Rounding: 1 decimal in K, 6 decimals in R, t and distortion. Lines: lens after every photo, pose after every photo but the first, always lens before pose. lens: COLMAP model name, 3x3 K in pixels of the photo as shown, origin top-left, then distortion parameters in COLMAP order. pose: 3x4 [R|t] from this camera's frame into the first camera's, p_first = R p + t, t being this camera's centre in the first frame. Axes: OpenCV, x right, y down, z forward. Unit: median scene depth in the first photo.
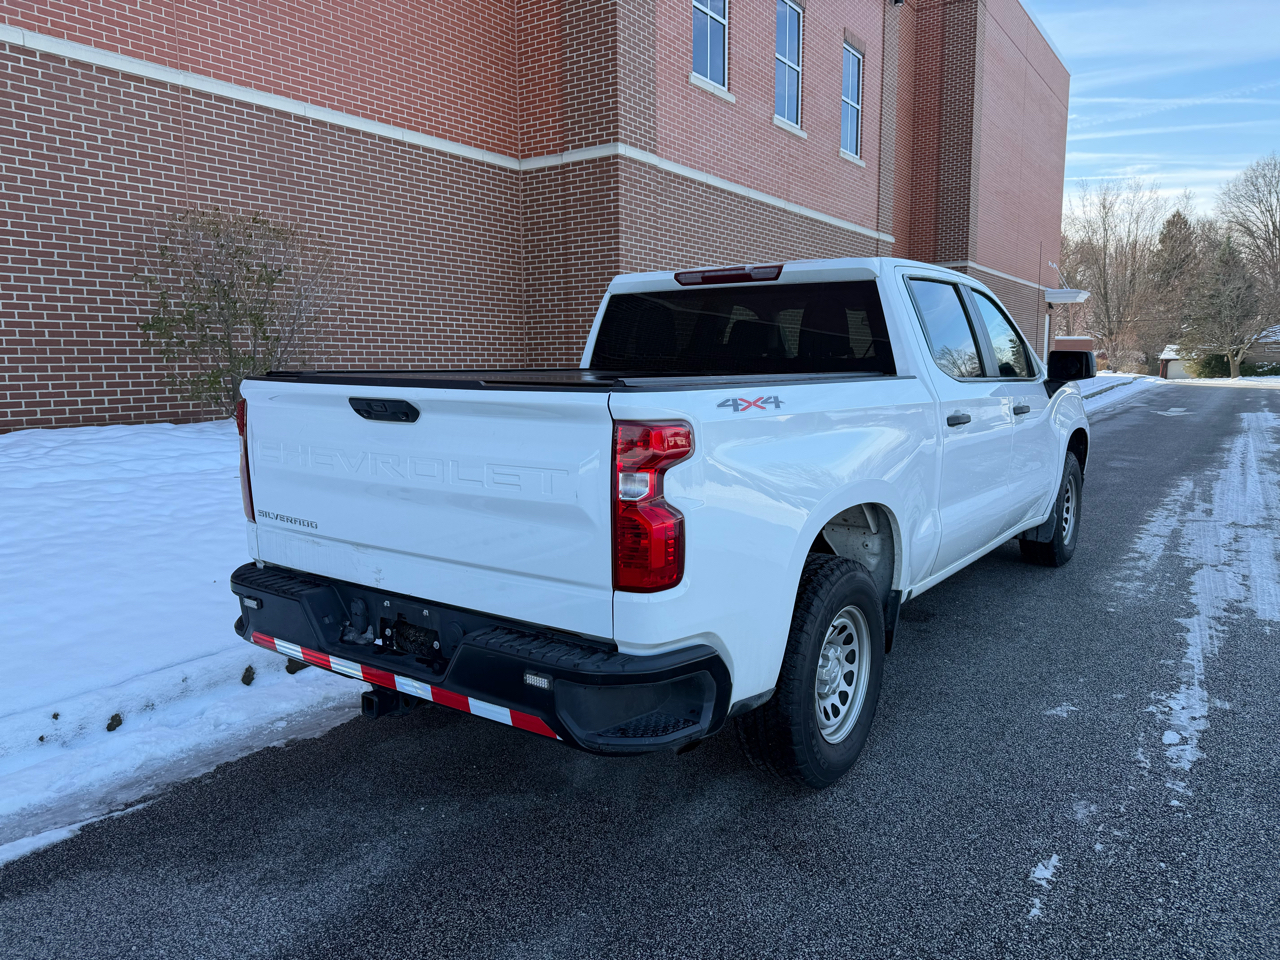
lens RADIAL K [[897.2, 0, 642.5], [0, 897.2, 488.7], [0, 0, 1]] dist [0.022019, -0.029282]
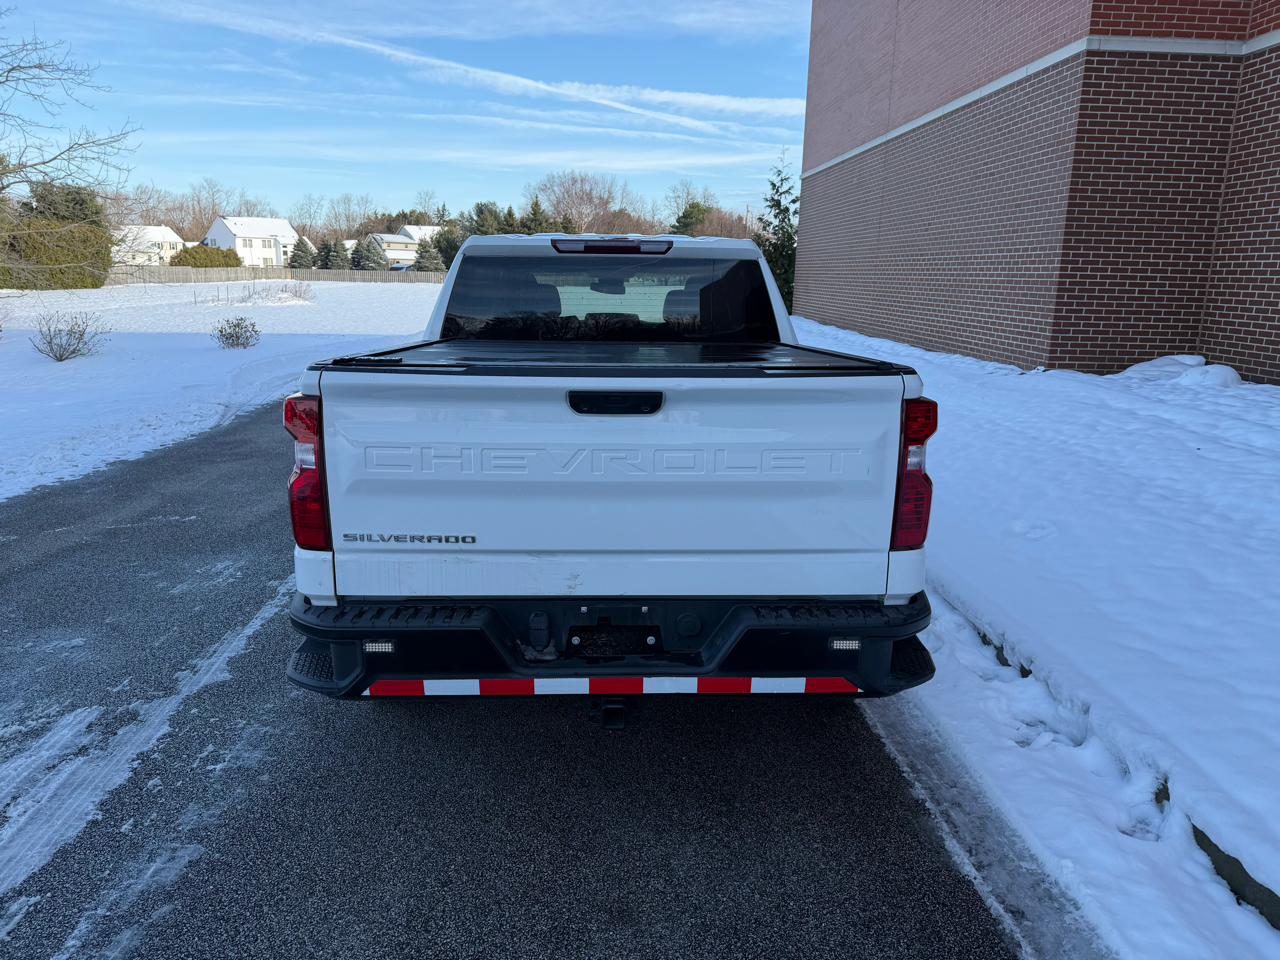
lens RADIAL K [[899.6, 0, 623.9], [0, 899.6, 479.2], [0, 0, 1]] dist [0.025497, -0.030082]
pose [[-0.814813, 0.122657, -0.566599, 0.473397], [-0.092207, 0.937498, 0.335551, -0.198218], [0.572344, 0.325656, -0.752576, 1.111079]]
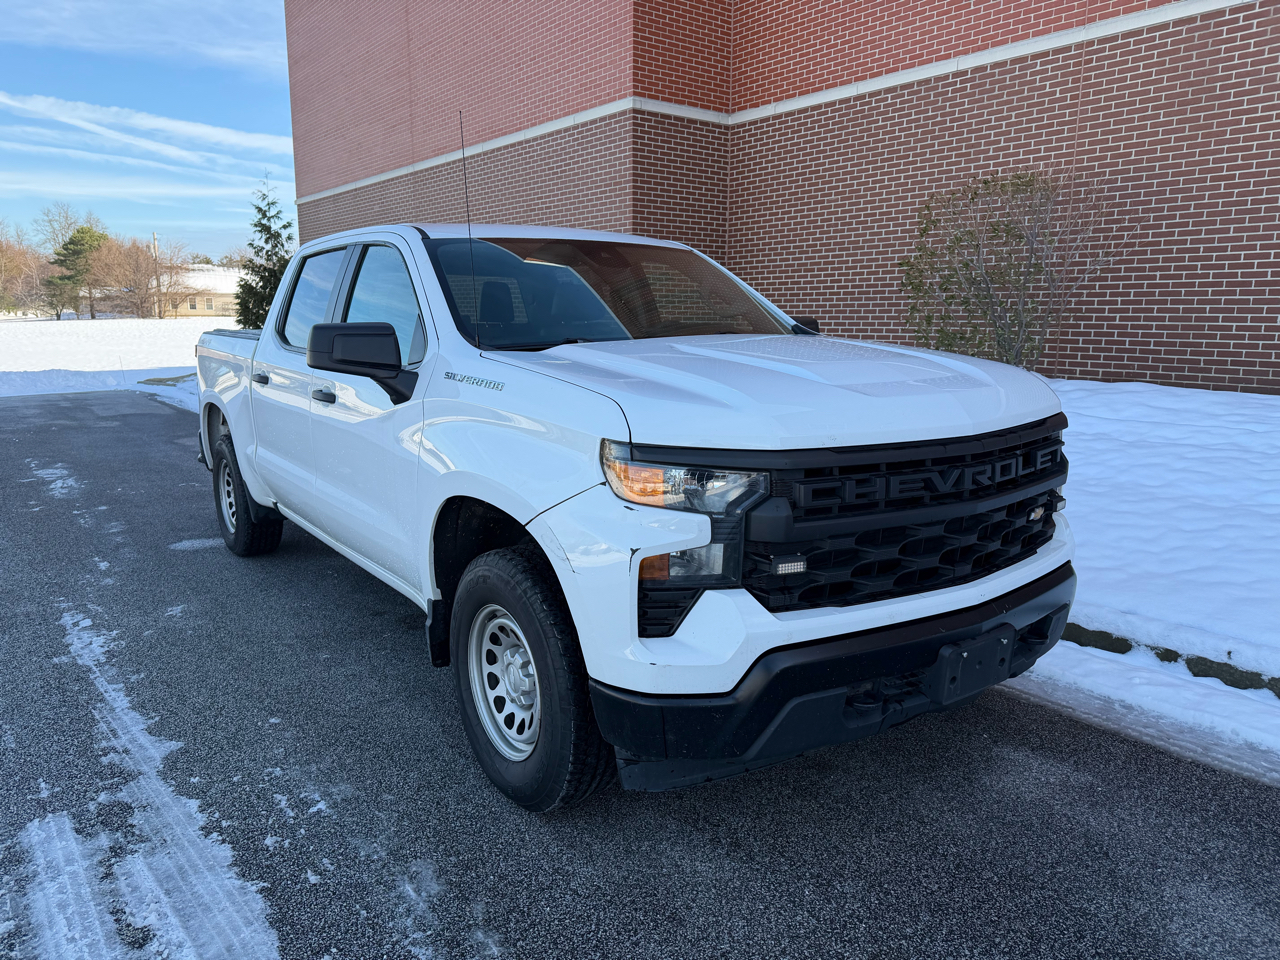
lens RADIAL K [[905.8, 0, 632.5], [0, 905.8, 483.0], [0, 0, 1]] dist [0.026841, -0.029623]
pose [[-0.326372, 0.178969, -0.928144, 0.681284], [-0.132673, 0.963519, 0.232443, -0.147496], [0.935884, 0.199003, -0.290721, 0.936734]]
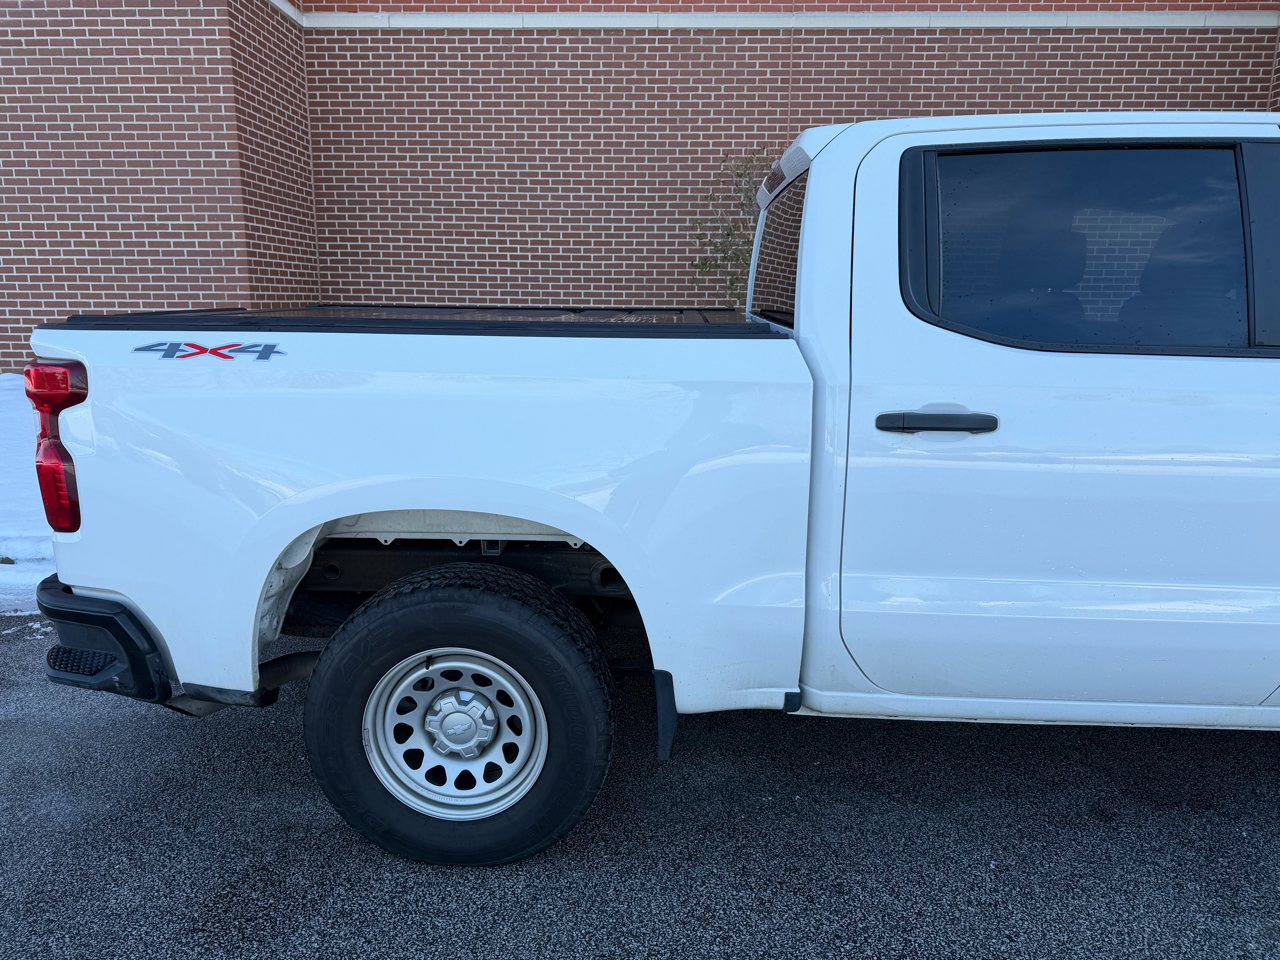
lens RADIAL K [[897.2, 0, 642.5], [0, 897.2, 488.7], [0, 0, 1]] dist [0.022019, -0.029282]
pose [[0.546690, 0.184118, -0.816842, 0.350869], [-0.124892, 0.982543, 0.137880, -0.044672], [0.827969, 0.026639, 0.560141, 0.287344]]
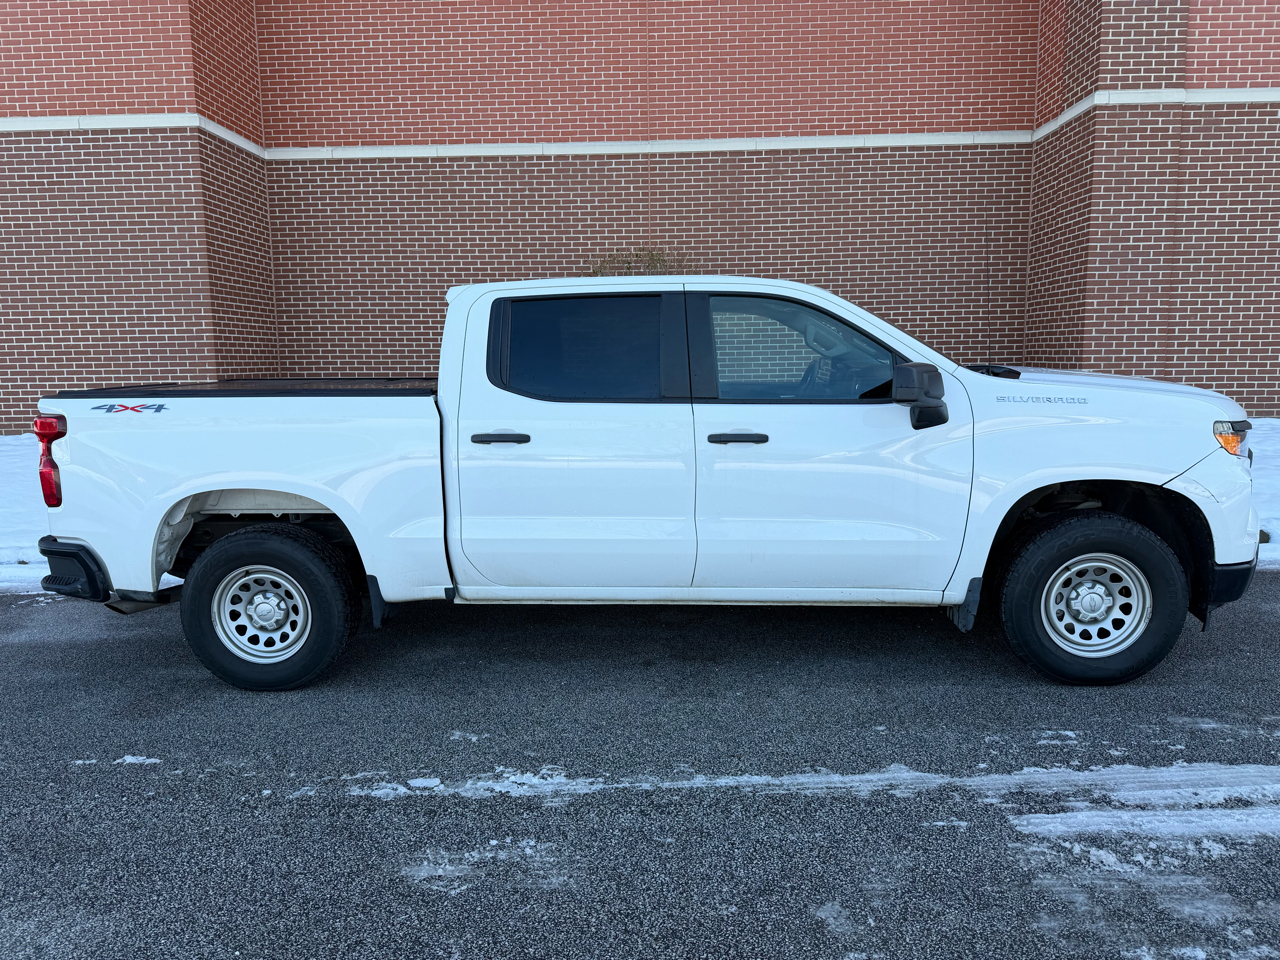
lens RADIAL K [[895.6, 0, 642.8], [0, 895.6, 488.5], [0, 0, 1]] dist [0.051185, -0.067622]
pose [[0.536002, 0.123091, -0.835195, 0.663472], [-0.107017, 0.991239, 0.077409, -0.059378], [0.837406, 0.047888, 0.544479, 0.296377]]
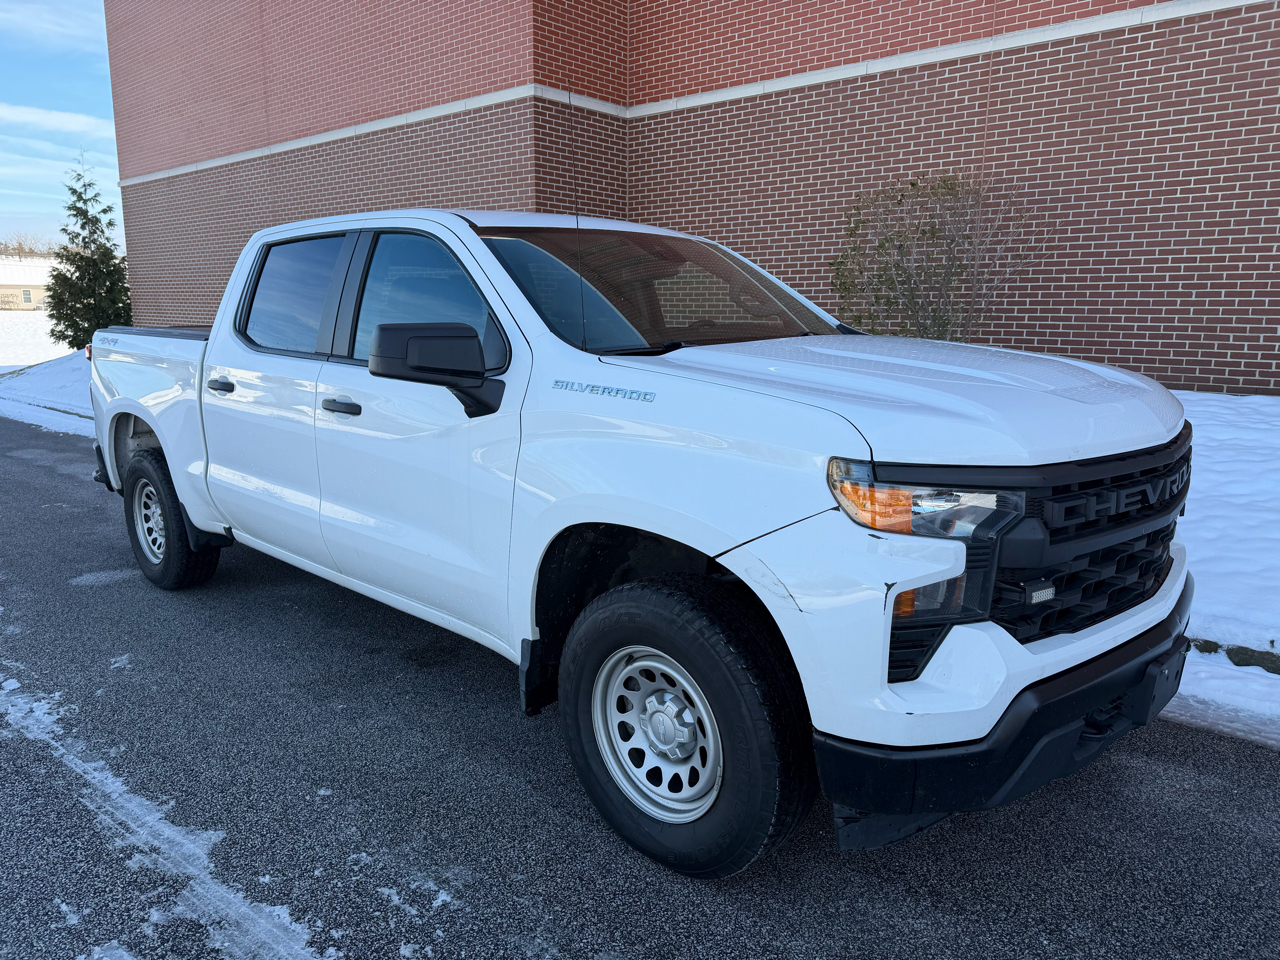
lens RADIAL K [[904.4, 0, 636.7], [0, 904.4, 485.5], [0, 0, 1]] dist [0.031169, -0.038724]
pose [[-0.143217, 0.192118, -0.970865, 0.668651], [-0.145683, 0.966199, 0.212685, -0.130581], [0.978910, 0.171899, -0.110388, 0.813657]]
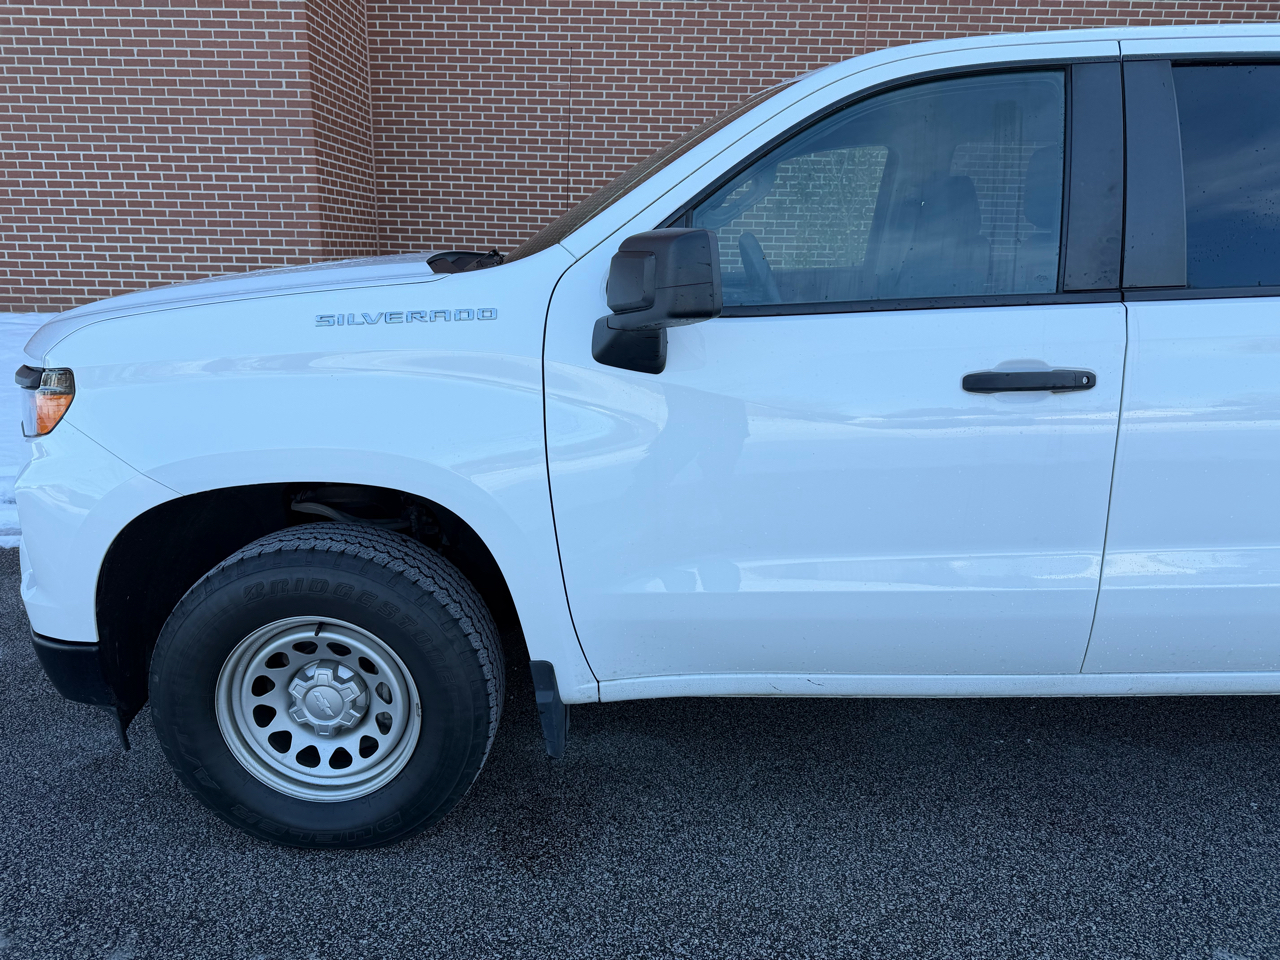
lens RADIAL K [[897.2, 0, 642.5], [0, 897.2, 488.7], [0, 0, 1]] dist [0.022019, -0.029282]
pose [[0.556142, 0.233133, -0.797719, 0.294114], [-0.137439, 0.972433, 0.188376, -0.026773], [0.819644, 0.004874, 0.572852, 0.213997]]
